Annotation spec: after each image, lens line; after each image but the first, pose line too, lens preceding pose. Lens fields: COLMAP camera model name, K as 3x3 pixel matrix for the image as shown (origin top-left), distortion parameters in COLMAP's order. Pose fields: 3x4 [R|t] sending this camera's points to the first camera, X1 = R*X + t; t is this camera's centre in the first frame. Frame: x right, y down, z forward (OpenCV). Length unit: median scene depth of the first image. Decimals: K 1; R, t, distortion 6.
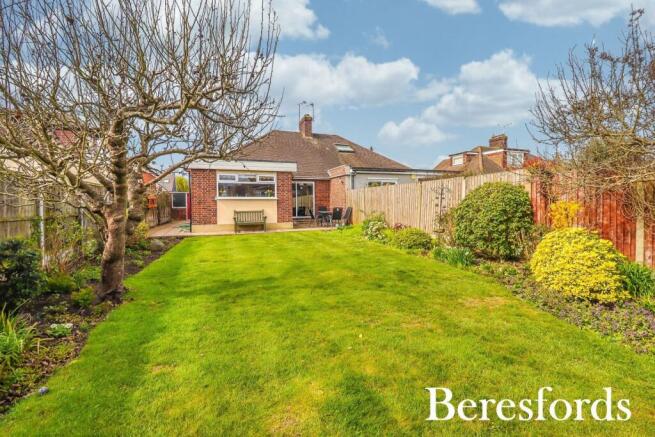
lens RADIAL K [[295.9, 0, 326.1], [0, 295.9, 176.0], [0, 0, 1]] dist [0.003741, -0.005844]
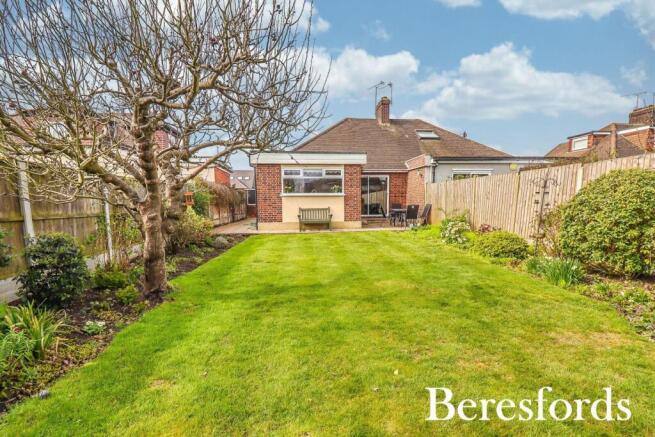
lens RADIAL K [[325.7, 0, 331.5], [0, 325.7, 211.9], [0, 0, 1]] dist [0.001156, -0.013325]
pose [[0.972981, 0.006127, -0.230803, 0.074887], [0.023558, 0.991796, 0.125640, 0.009422], [0.229679, -0.127683, 0.964855, 0.103753]]
